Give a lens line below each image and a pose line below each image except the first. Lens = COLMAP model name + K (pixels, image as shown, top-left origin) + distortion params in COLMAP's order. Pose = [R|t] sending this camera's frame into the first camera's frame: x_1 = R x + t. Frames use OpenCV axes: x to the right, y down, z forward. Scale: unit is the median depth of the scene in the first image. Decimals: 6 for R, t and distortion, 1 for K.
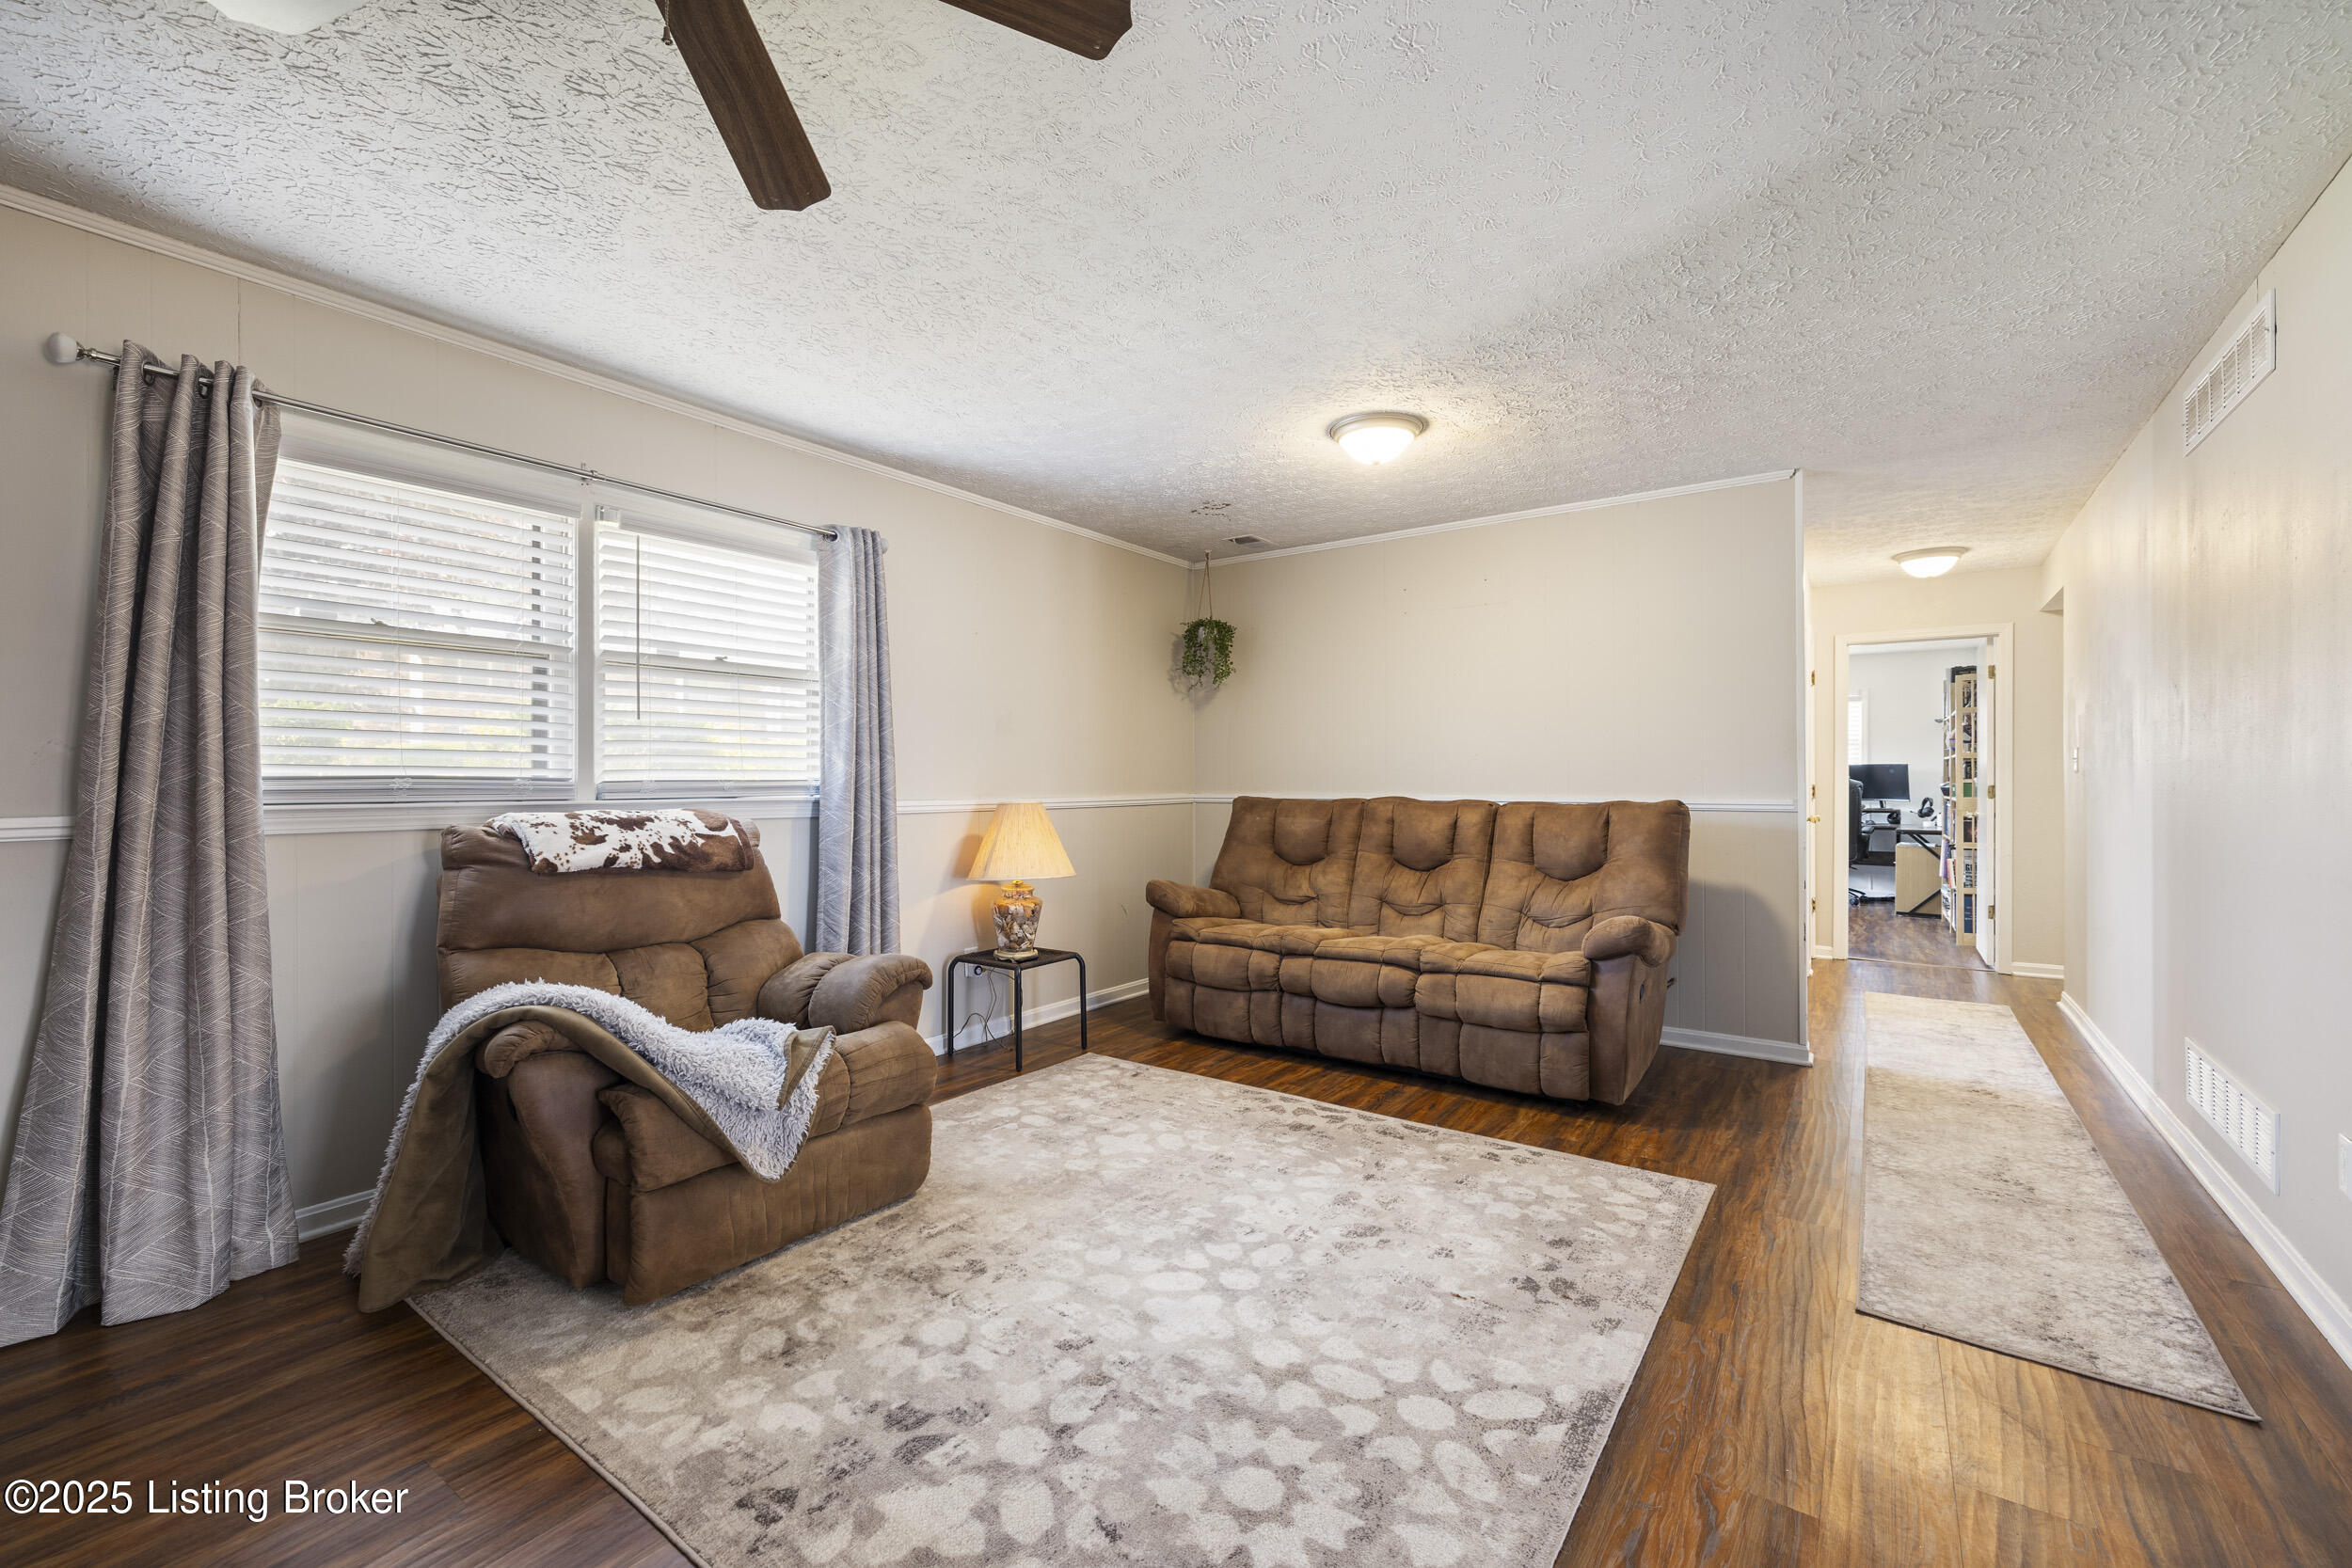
lens RADIAL K [[982.4, 0, 1180.5], [0, 982.4, 783.9], [0, 0, 1]] dist [-0.000260, 0.000080]
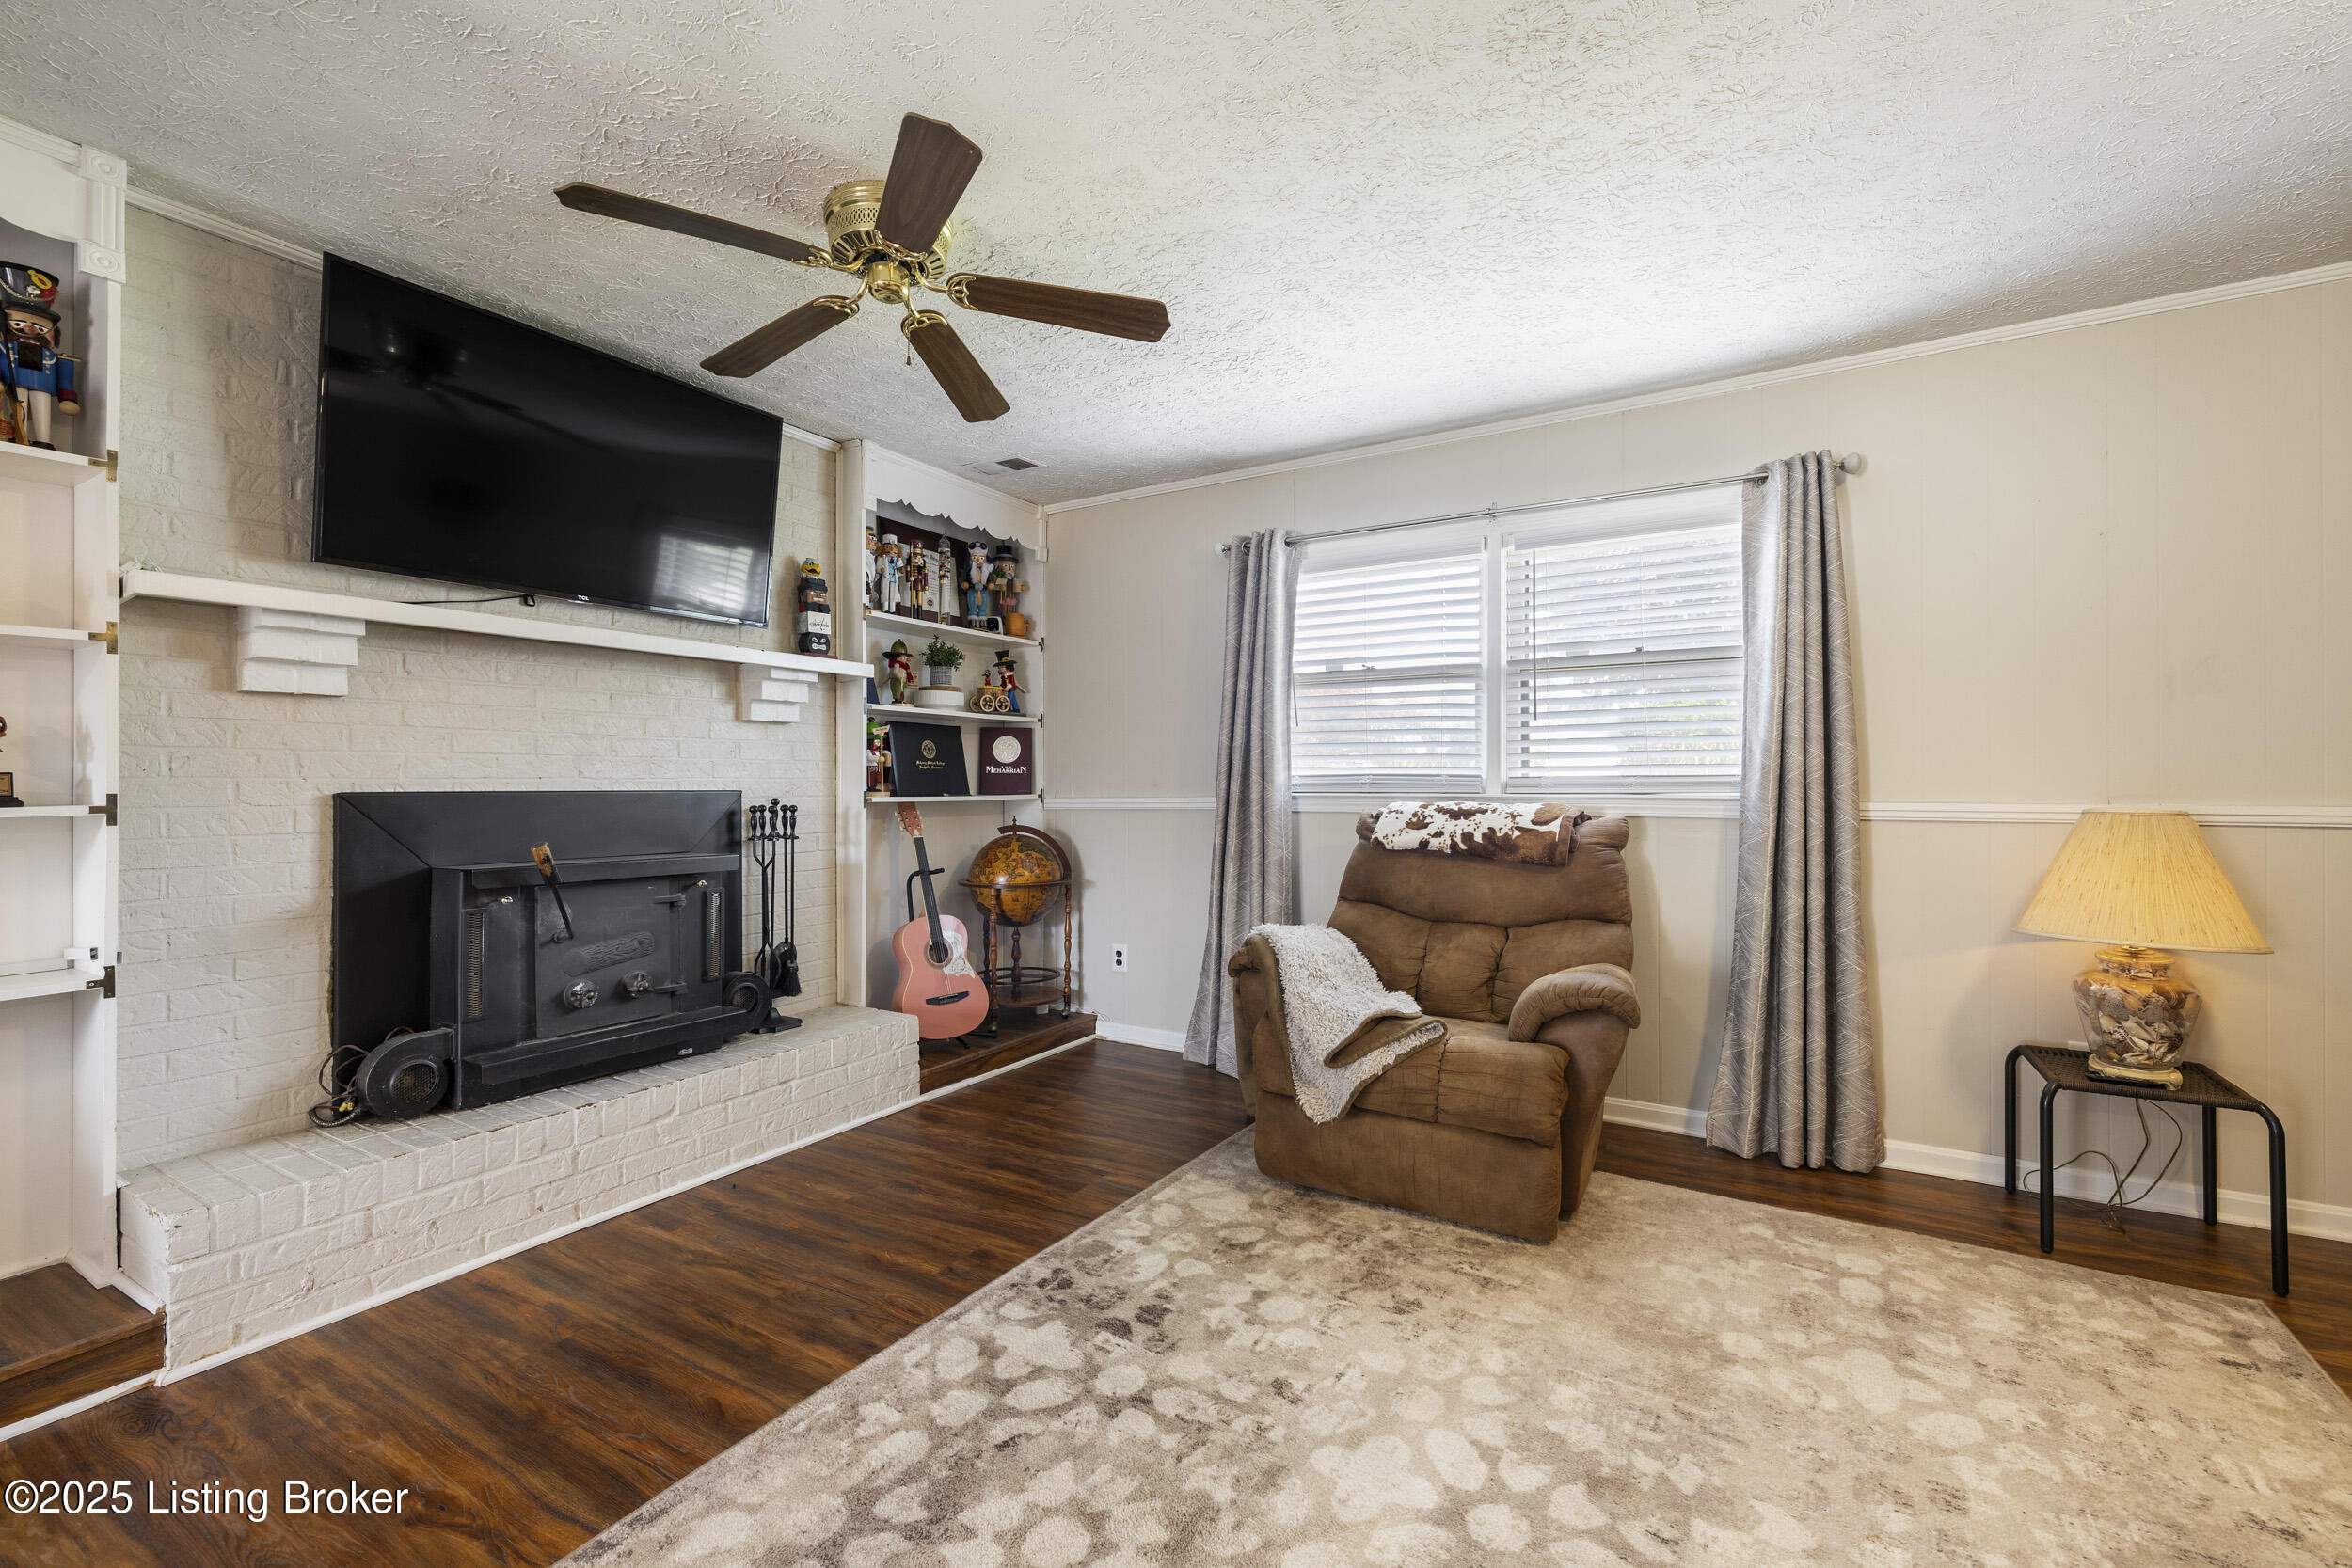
lens RADIAL K [[982.4, 0, 1180.5], [0, 982.4, 783.9], [0, 0, 1]] dist [-0.000260, 0.000080]
pose [[0.072090, 0.004125, -0.997390, 0.593728], [-0.000216, 0.999991, 0.004120, 0.000588], [0.997398, -0.000082, 0.072091, 0.624104]]
